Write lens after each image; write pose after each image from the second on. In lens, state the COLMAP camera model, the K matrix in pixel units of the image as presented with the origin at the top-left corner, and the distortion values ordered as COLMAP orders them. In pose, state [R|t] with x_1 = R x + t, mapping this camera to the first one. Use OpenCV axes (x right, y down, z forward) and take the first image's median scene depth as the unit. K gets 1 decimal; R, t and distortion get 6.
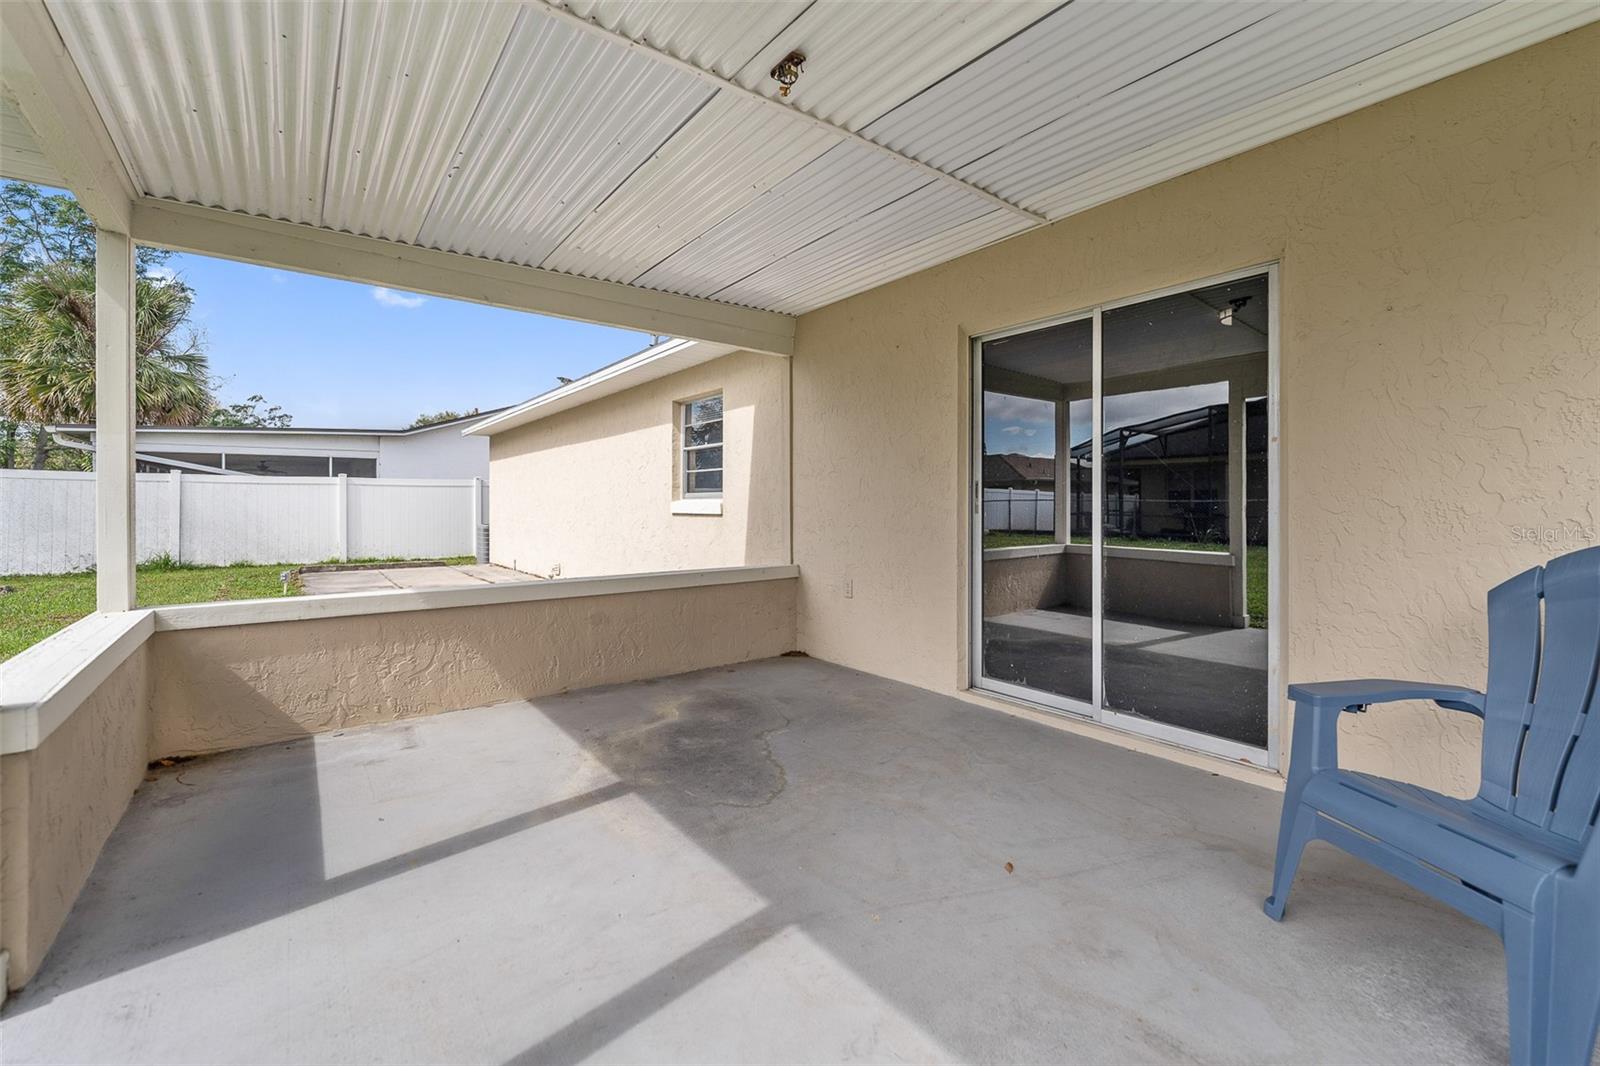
lens RADIAL K [[670.3, 0, 798.2], [0, 670.3, 508.3], [0, 0, 1]] dist [-0.000221, -0.000033]
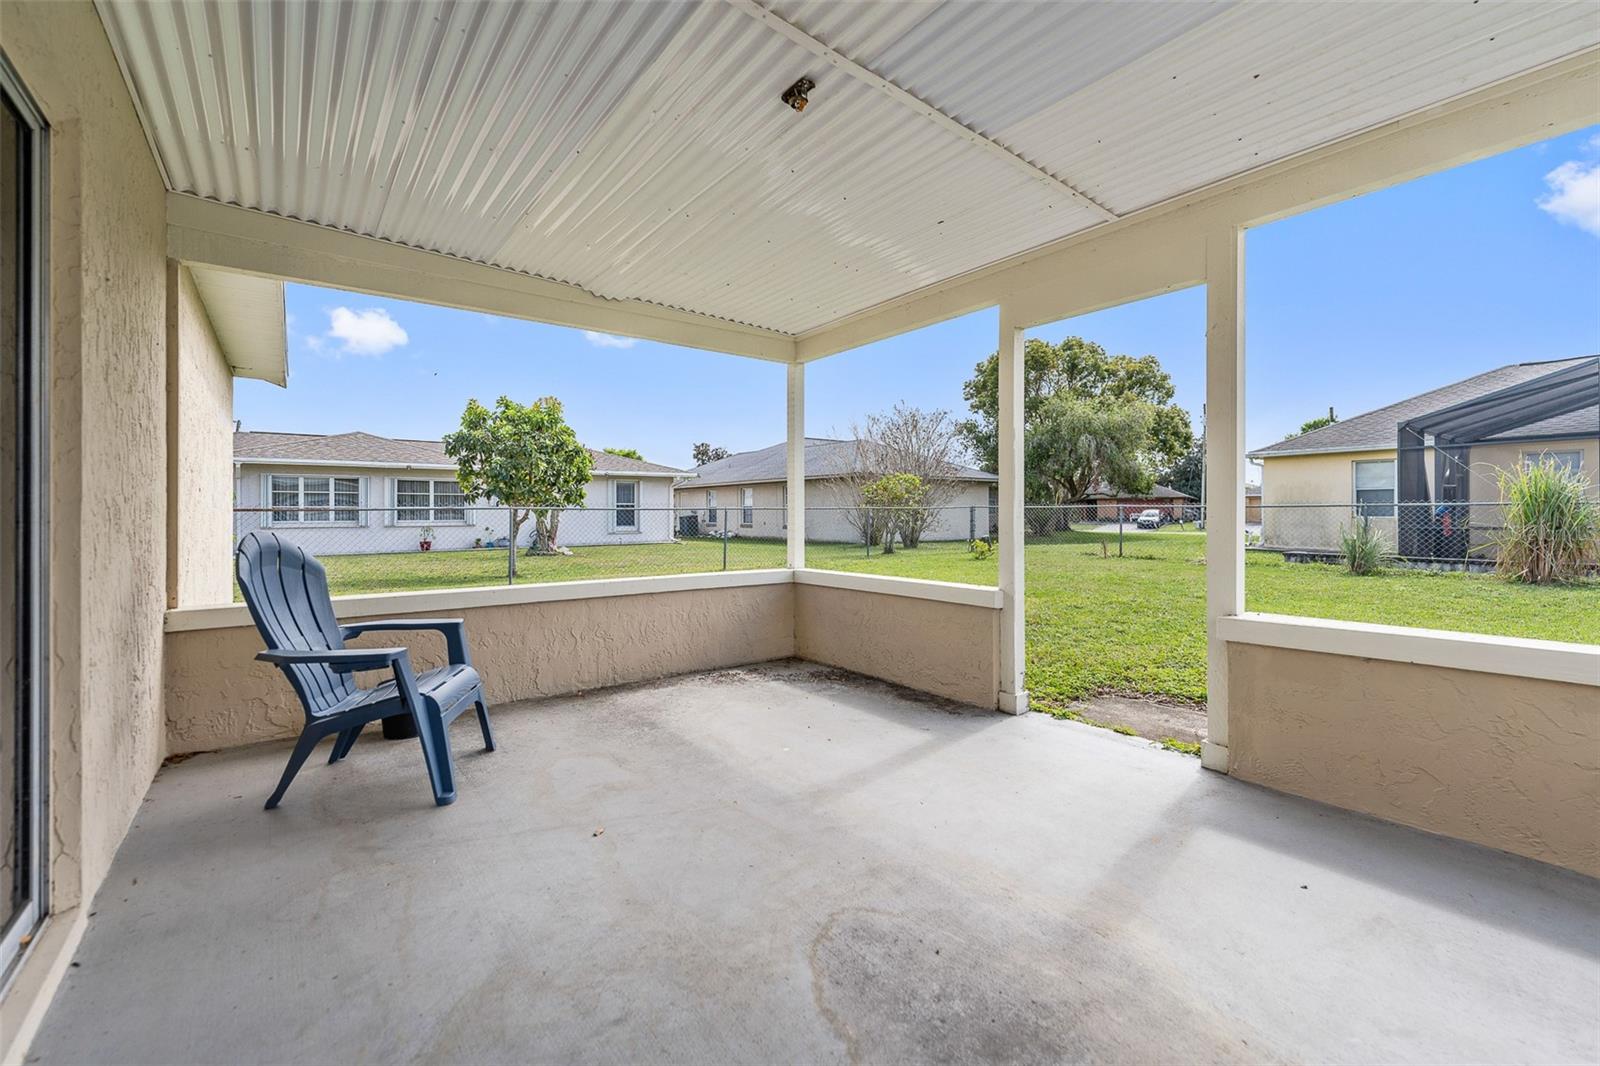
lens RADIAL K [[670.3, 0, 798.2], [0, 670.3, 508.3], [0, 0, 1]] dist [-0.000221, -0.000033]
pose [[-0.999993, 0.003244, -0.001785, -0.008245], [0.003244, 0.999995, 0.000428, 0.001265], [0.001786, 0.000422, -0.999998, 1.677671]]
